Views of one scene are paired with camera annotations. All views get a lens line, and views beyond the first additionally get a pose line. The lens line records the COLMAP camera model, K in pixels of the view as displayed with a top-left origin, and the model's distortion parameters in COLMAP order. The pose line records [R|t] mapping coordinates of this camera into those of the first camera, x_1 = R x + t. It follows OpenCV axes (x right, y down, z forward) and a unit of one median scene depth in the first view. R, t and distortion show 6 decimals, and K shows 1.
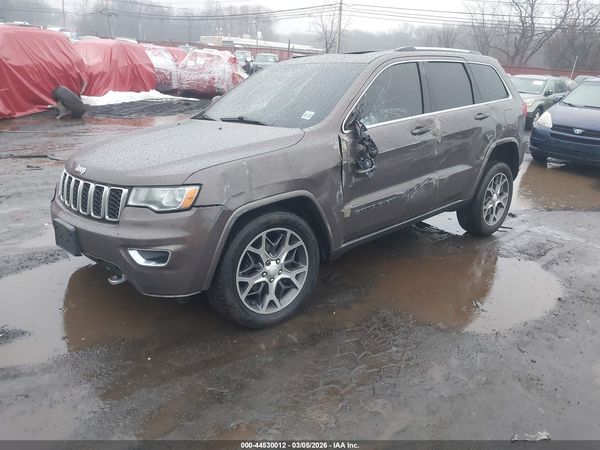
lens RADIAL K [[490.5, 0, 299.3], [0, 490.5, 229.1], [0, 0, 1]] dist [0.028344, -0.027501]
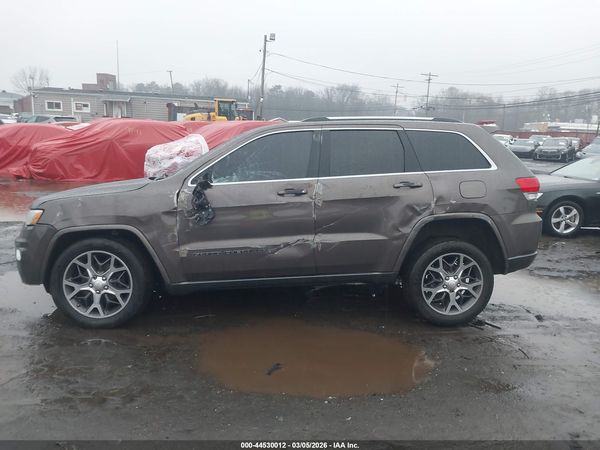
lens RADIAL K [[490.5, 0, 295.4], [0, 490.5, 214.3], [0, 0, 1]] dist [0.028344, -0.027501]
pose [[0.782869, 0.070323, -0.618200, 0.955931], [-0.190783, 0.972861, -0.130934, -0.019839], [0.592215, 0.220447, 0.775039, 0.217426]]
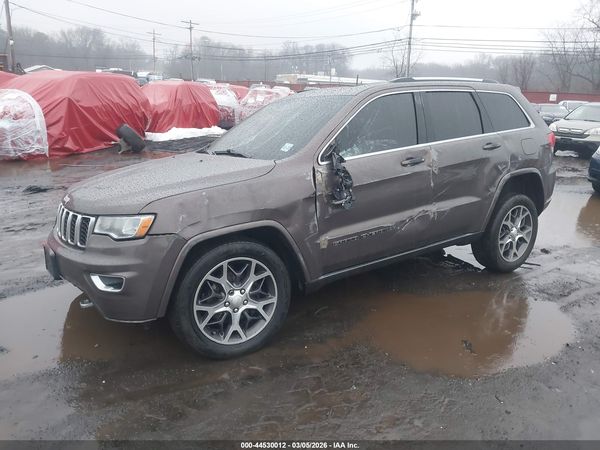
lens RADIAL K [[490.5, 0, 298.0], [0, 490.5, 224.6], [0, 0, 1]] dist [0.028344, -0.027501]
pose [[0.987411, 0.012483, -0.157682, 0.188580], [-0.024074, 0.997127, -0.071819, -0.000445], [0.156333, 0.074711, 0.984875, 0.018347]]
